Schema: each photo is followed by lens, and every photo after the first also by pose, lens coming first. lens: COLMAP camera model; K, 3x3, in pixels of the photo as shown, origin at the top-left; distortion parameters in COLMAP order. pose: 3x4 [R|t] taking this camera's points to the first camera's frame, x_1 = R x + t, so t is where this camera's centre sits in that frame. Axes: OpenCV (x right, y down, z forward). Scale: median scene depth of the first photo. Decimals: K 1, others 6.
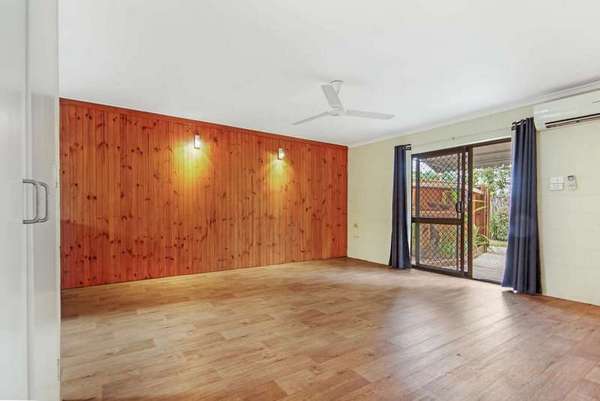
lens RADIAL K [[287.8, 0, 298.6], [0, 287.8, 212.5], [0, 0, 1]] dist [0.001153, -0.000093]
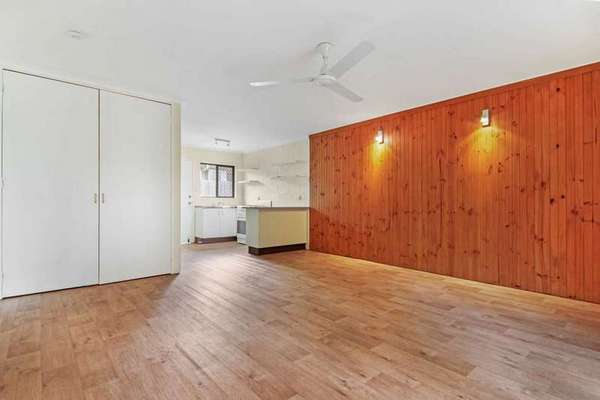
lens RADIAL K [[293.6, 0, 297.9], [0, 293.6, 202.7], [0, 0, 1]] dist [-0.001900, -0.001613]
pose [[0.111937, -0.005186, -0.993702, 0.635371], [-0.012579, 0.999899, -0.006635, 0.004093], [0.993636, 0.013242, 0.111860, 0.553419]]
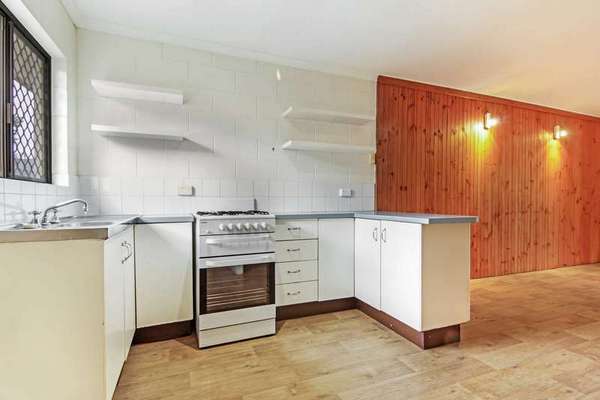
lens RADIAL K [[293.6, 0, 297.9], [0, 293.6, 202.7], [0, 0, 1]] dist [-0.001900, -0.001613]
pose [[0.973944, 0.003714, -0.226756, -0.656992], [-0.003233, 0.999992, 0.002490, -0.007088], [0.226764, -0.001692, 0.973948, 0.039775]]
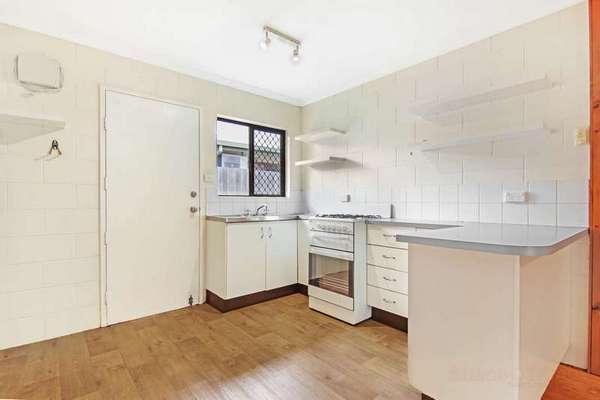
lens RADIAL K [[293.6, 0, 297.9], [0, 293.6, 202.7], [0, 0, 1]] dist [-0.001900, -0.001613]
pose [[0.084615, 0.005754, -0.996397, -0.282598], [-0.009973, 0.999938, 0.004927, -0.018194], [0.996364, 0.009520, 0.084667, 0.340012]]
